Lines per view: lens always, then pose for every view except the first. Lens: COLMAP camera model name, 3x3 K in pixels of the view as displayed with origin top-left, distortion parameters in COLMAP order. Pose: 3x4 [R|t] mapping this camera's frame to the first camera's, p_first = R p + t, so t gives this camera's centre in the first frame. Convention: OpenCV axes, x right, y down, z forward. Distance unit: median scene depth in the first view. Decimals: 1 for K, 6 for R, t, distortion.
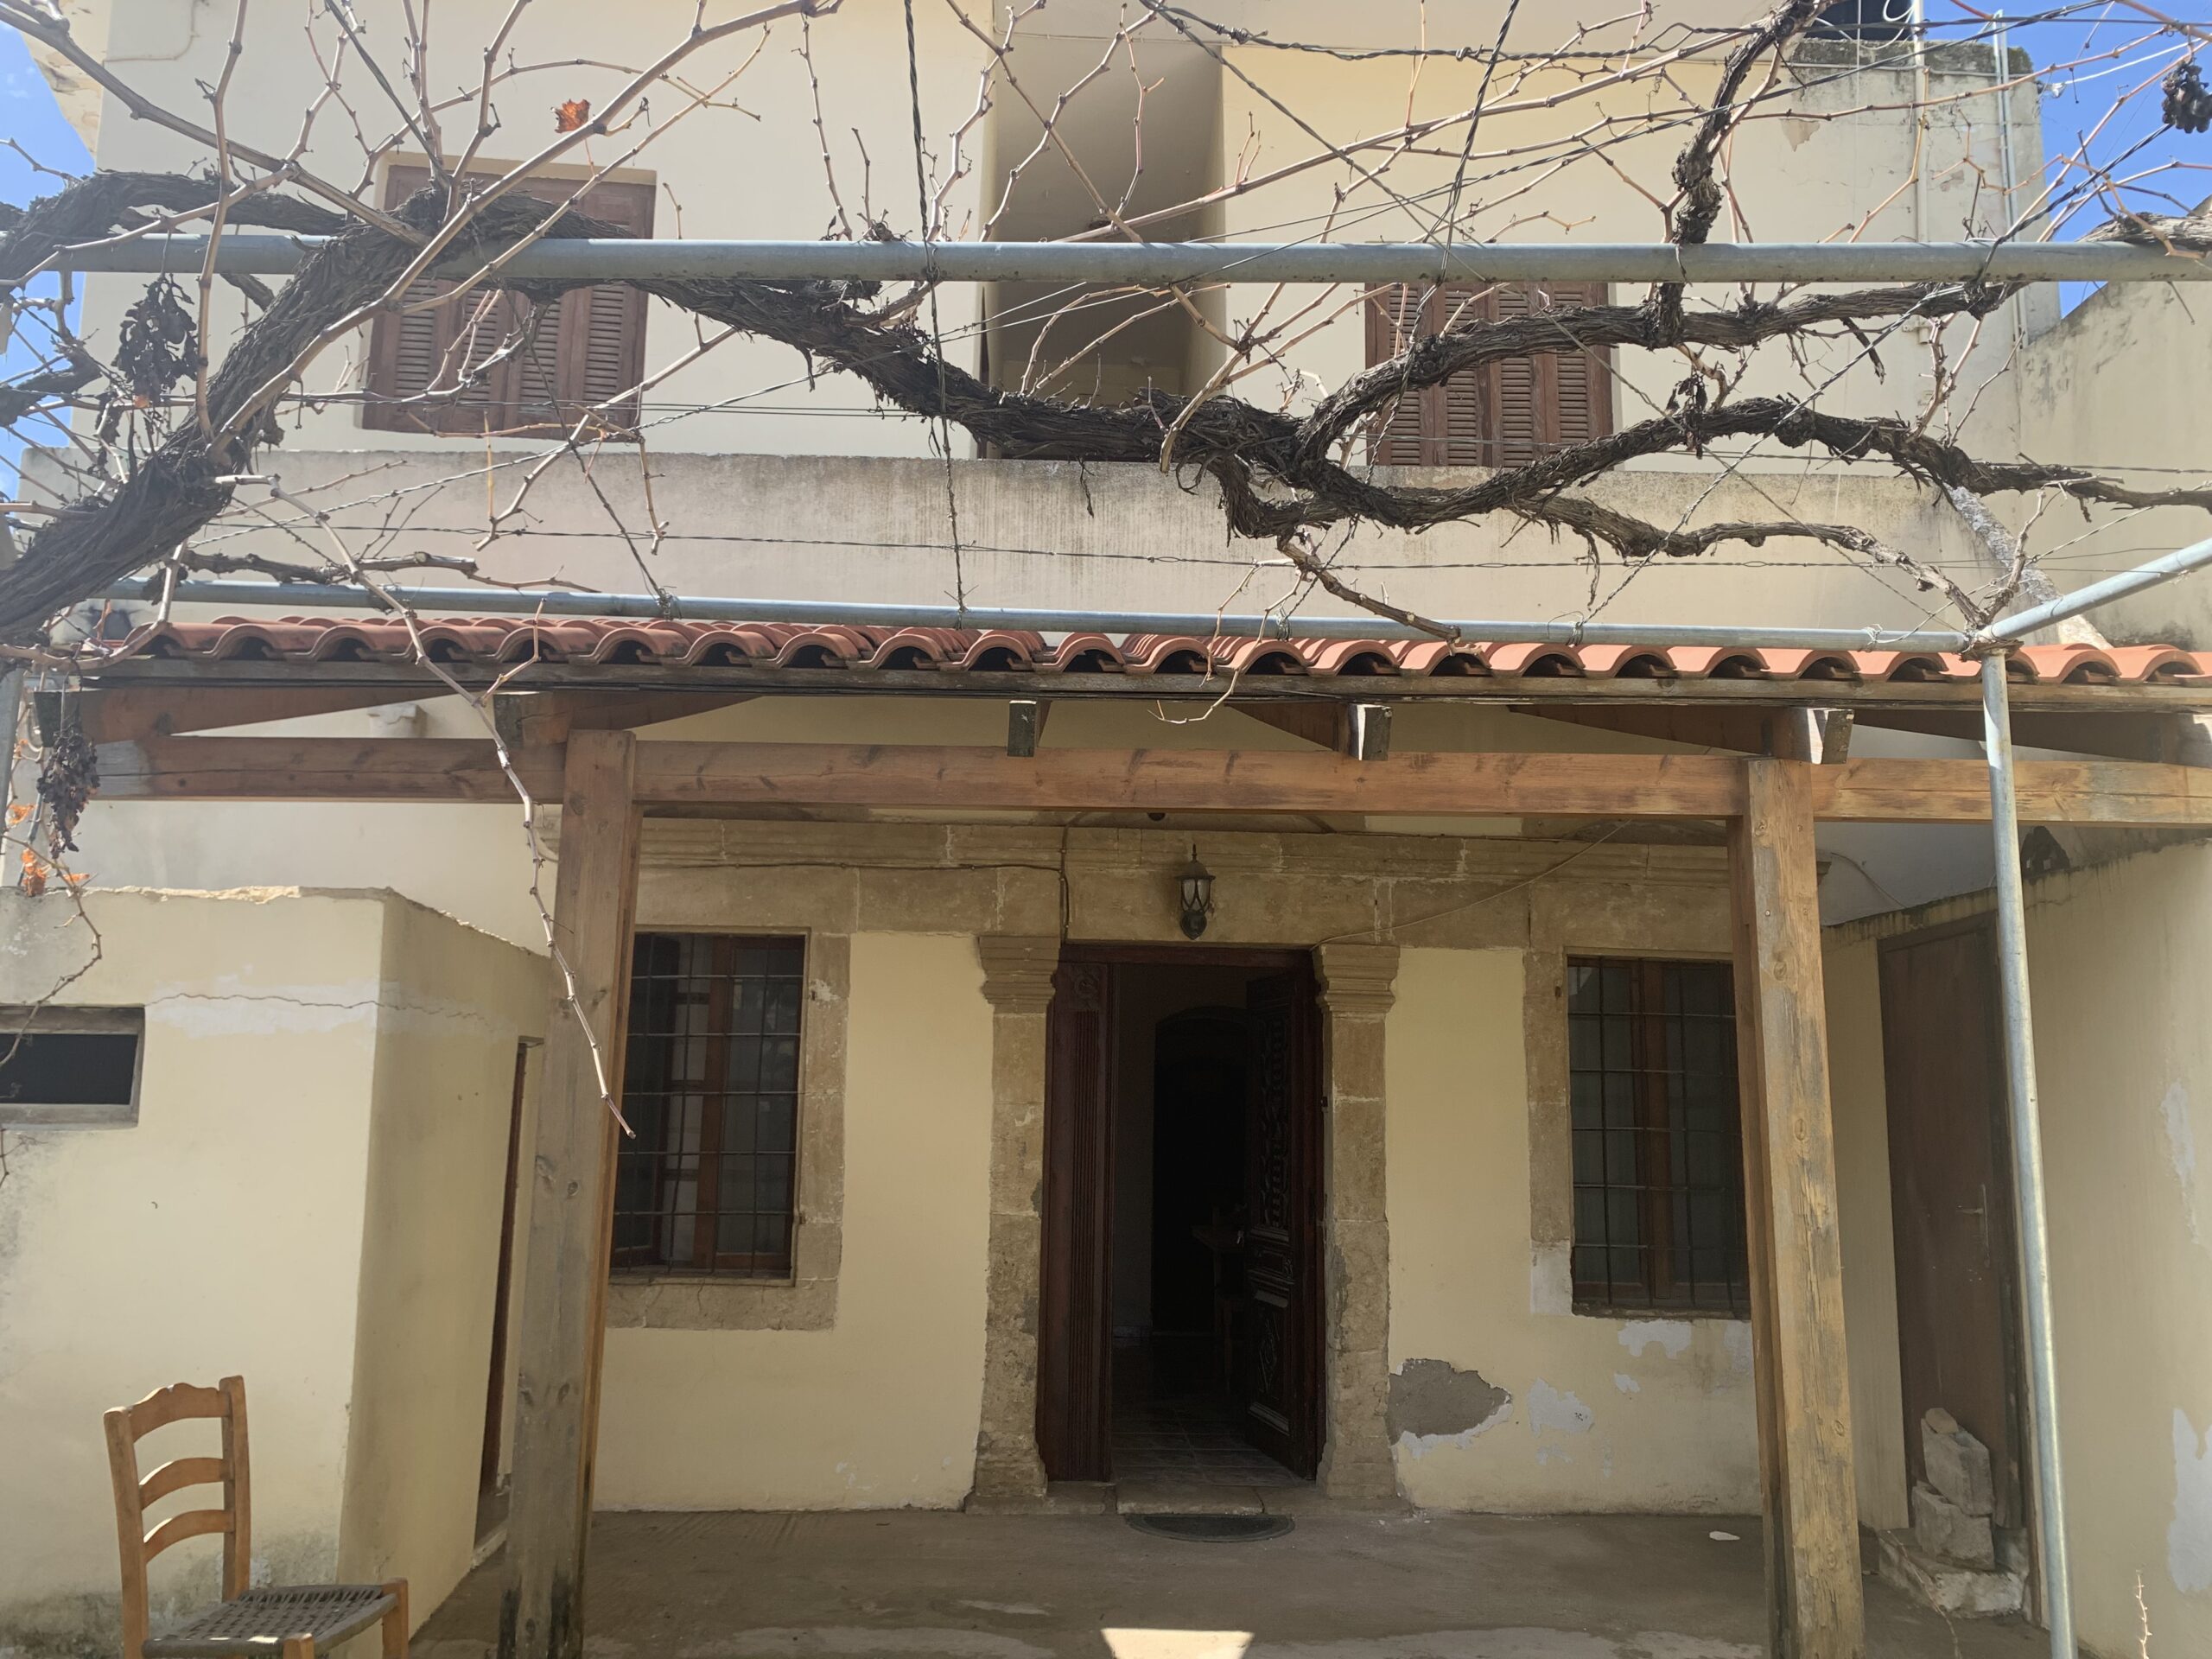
lens RADIAL K [[1724.8, 0, 1097.3], [0, 1724.8, 820.2], [0, 0, 1]] dist [0.043909, -0.043418]
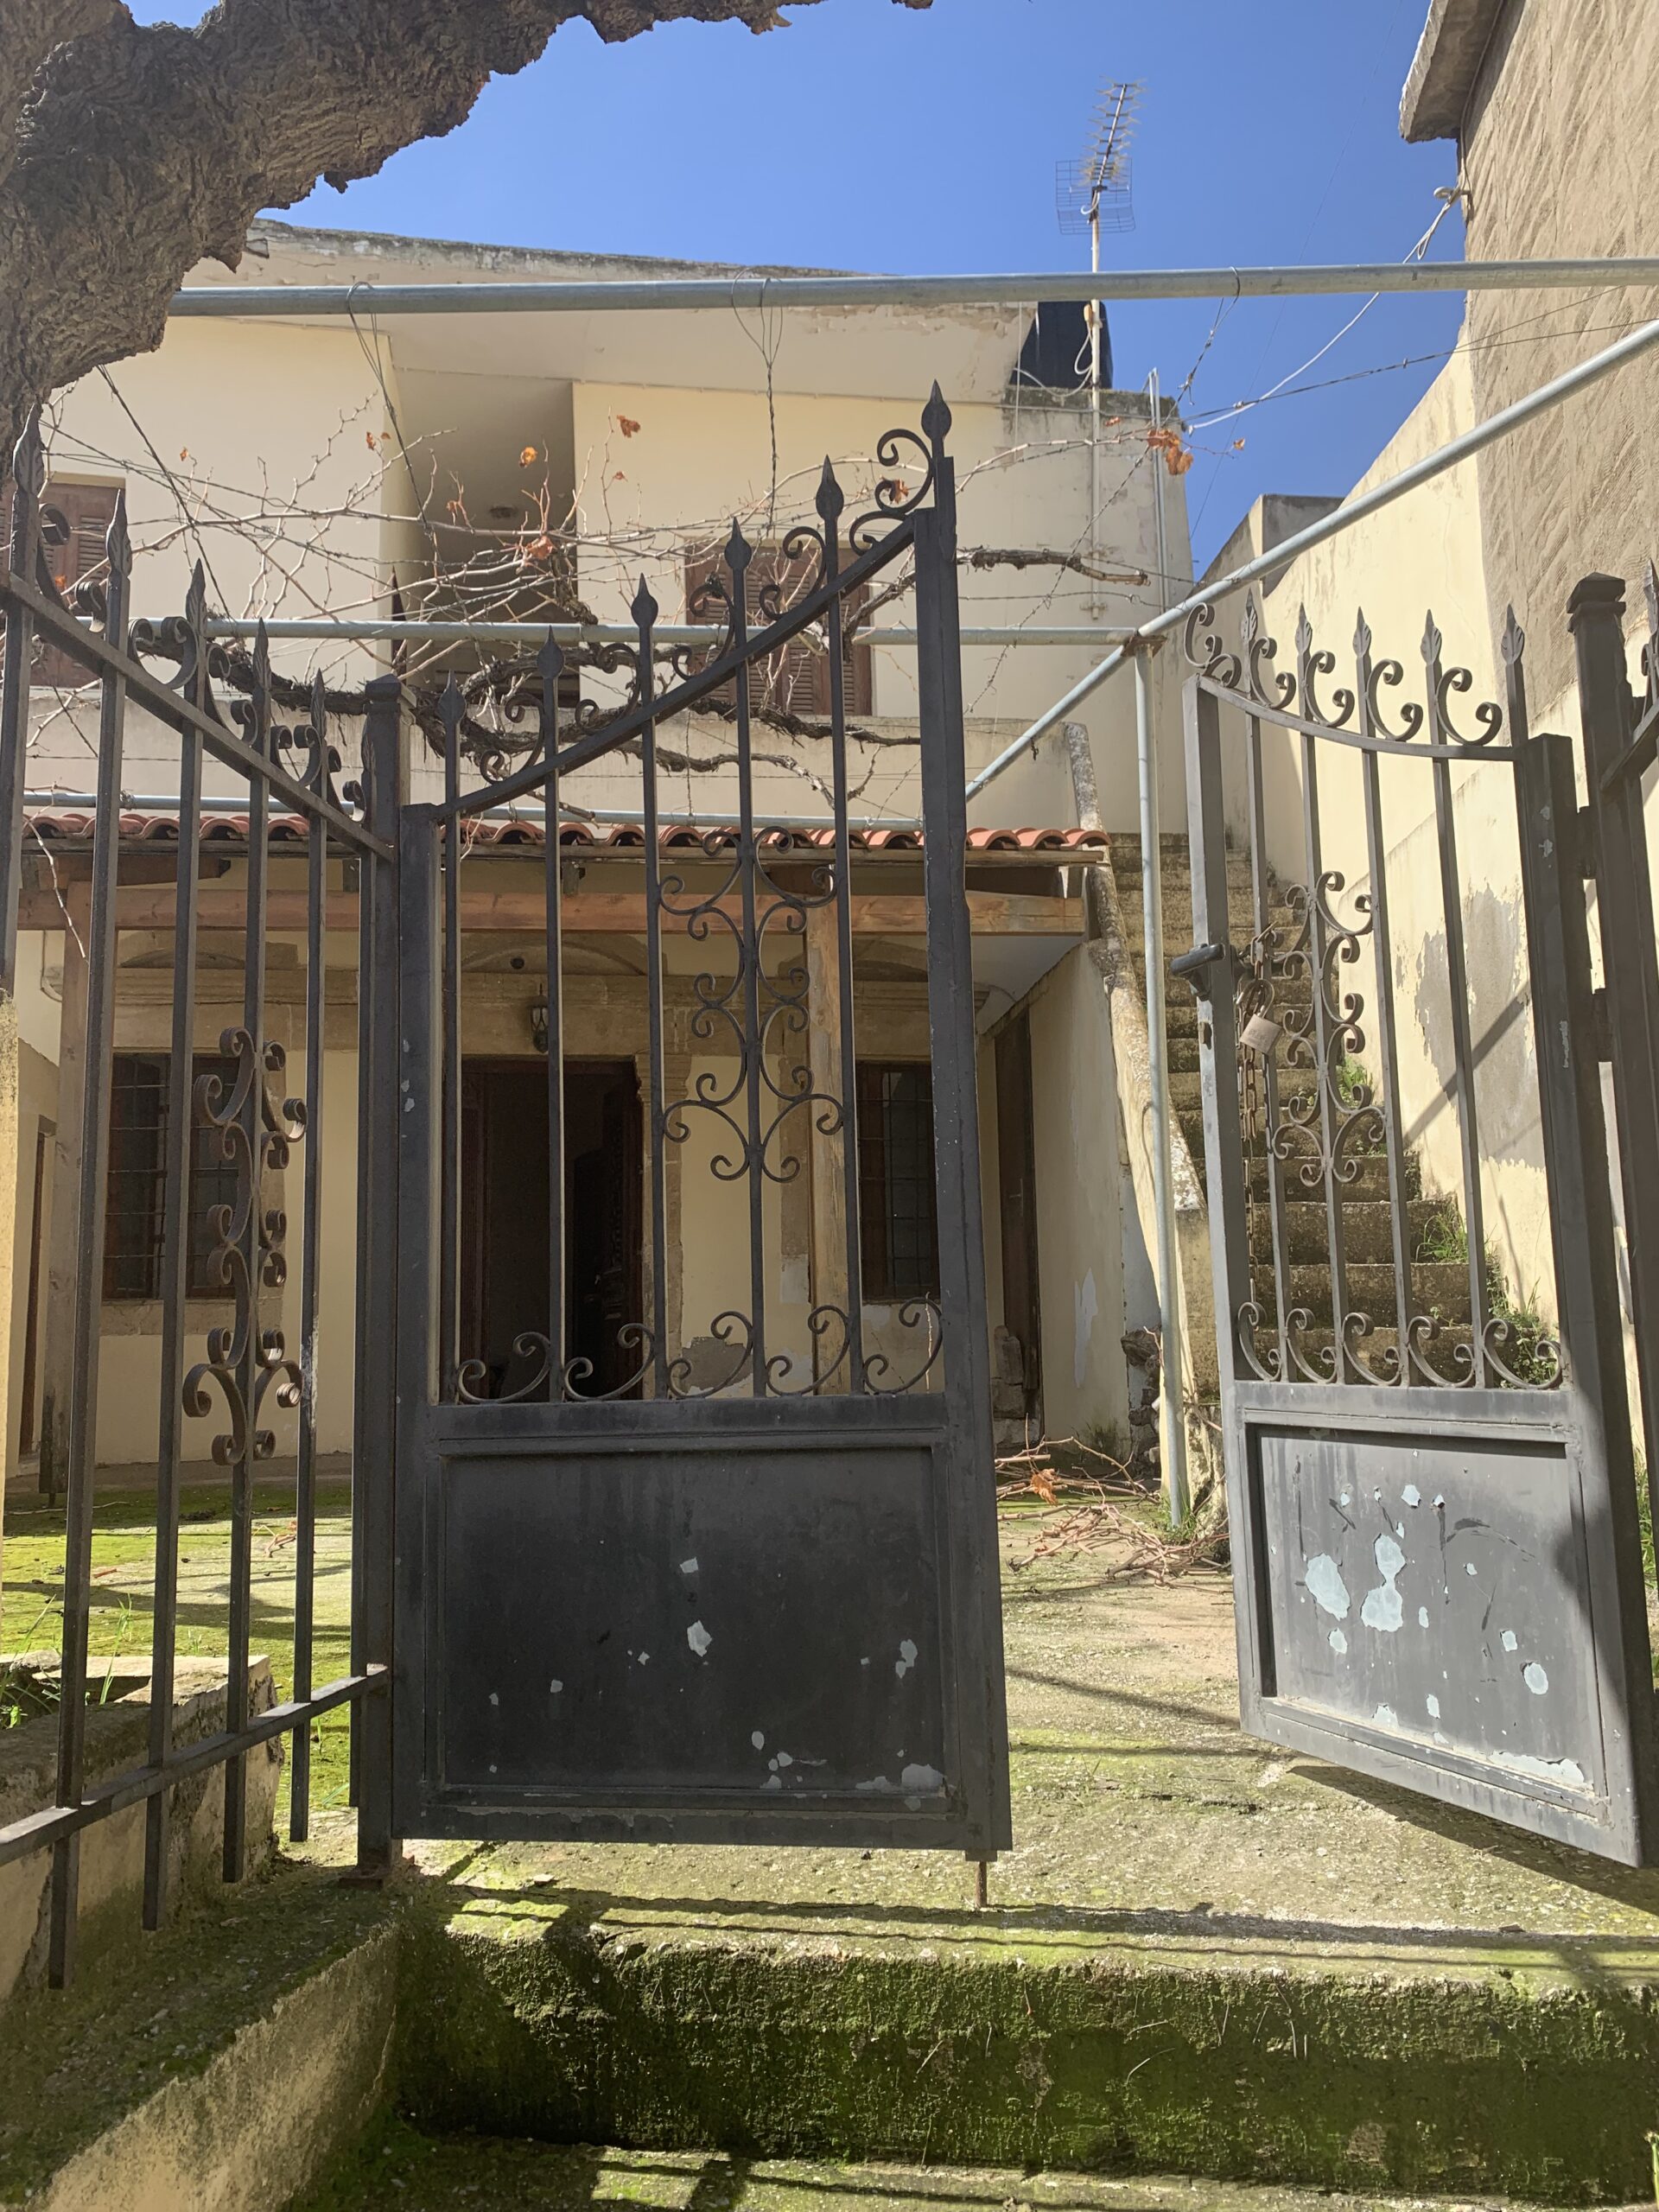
lens RADIAL K [[1724.8, 0, 814.3], [0, 1724.8, 1119.1], [0, 0, 1]] dist [0.043909, -0.043418]
pose [[0.994055, -0.021072, 0.106825, 0.125800], [0.016640, 0.998970, 0.042212, 0.068922], [-0.107604, -0.040184, 0.993381, -0.416160]]
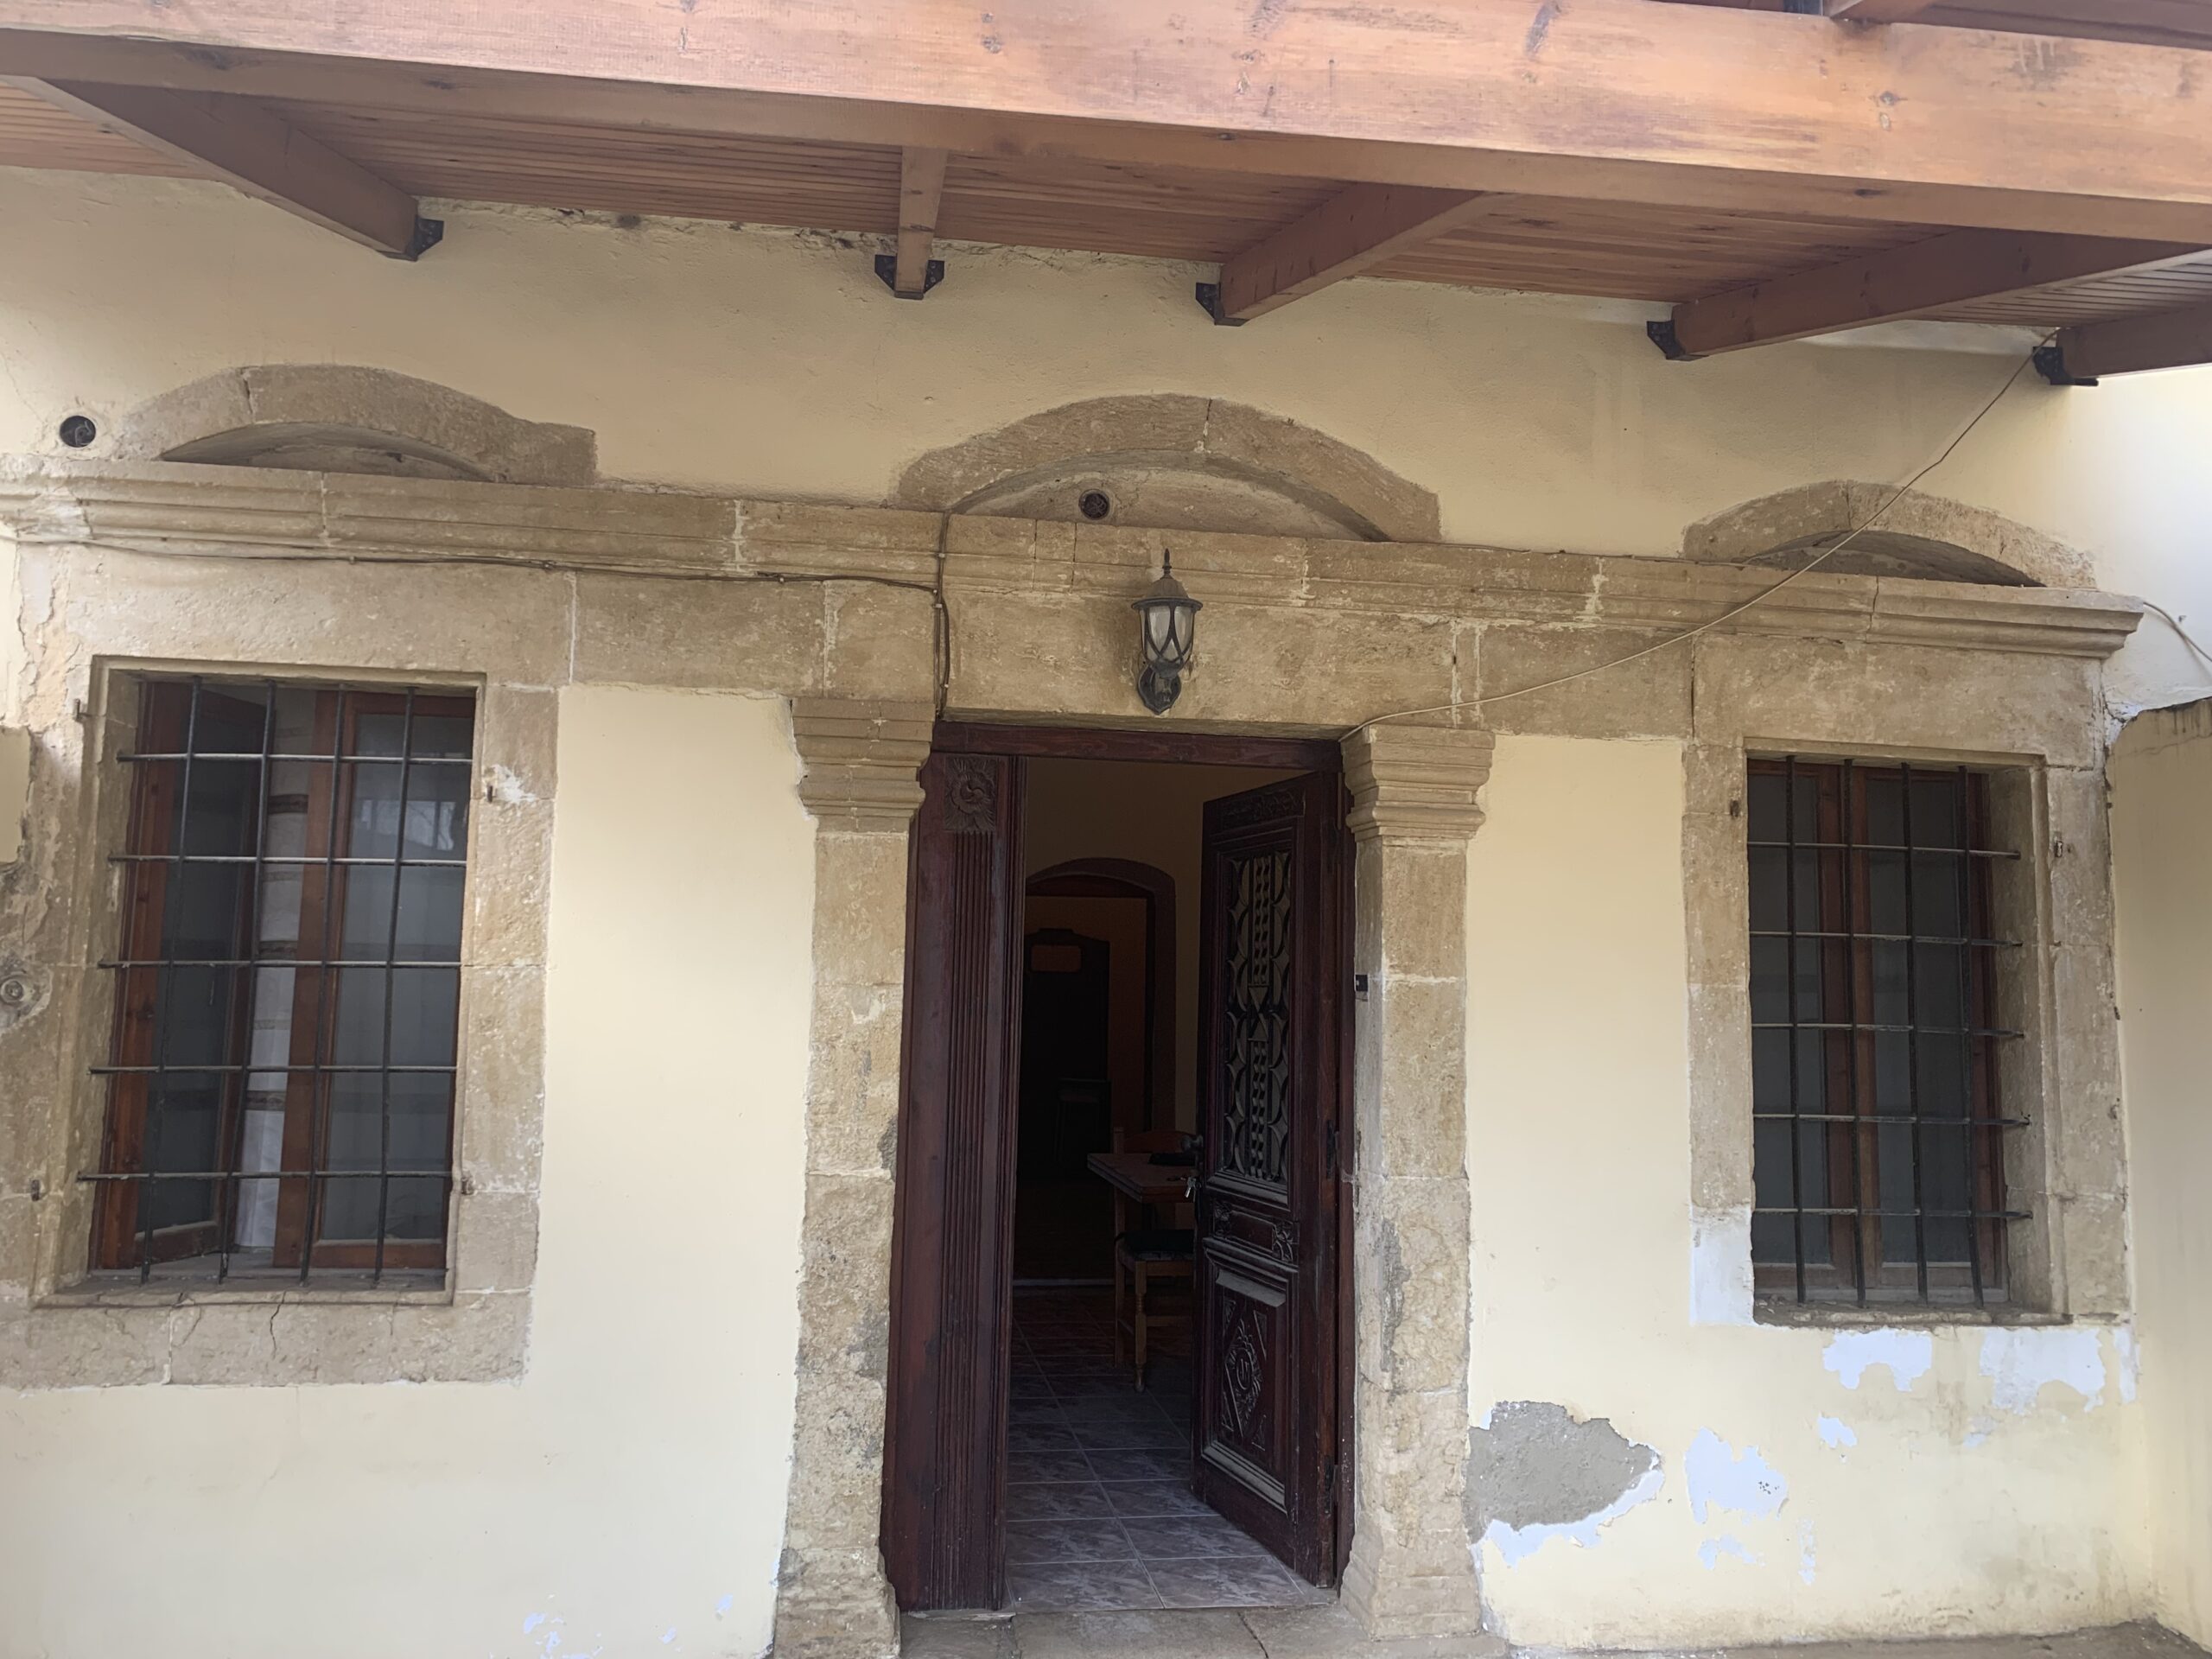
lens RADIAL K [[1724.8, 0, 1115.7], [0, 1724.8, 810.1], [0, 0, 1]] dist [0.043909, -0.043418]
pose [[0.992581, 0.015896, 0.120545, -0.030691], [-0.023479, 0.997815, 0.061749, 0.067547], [-0.119300, -0.064122, 0.990786, 0.417437]]
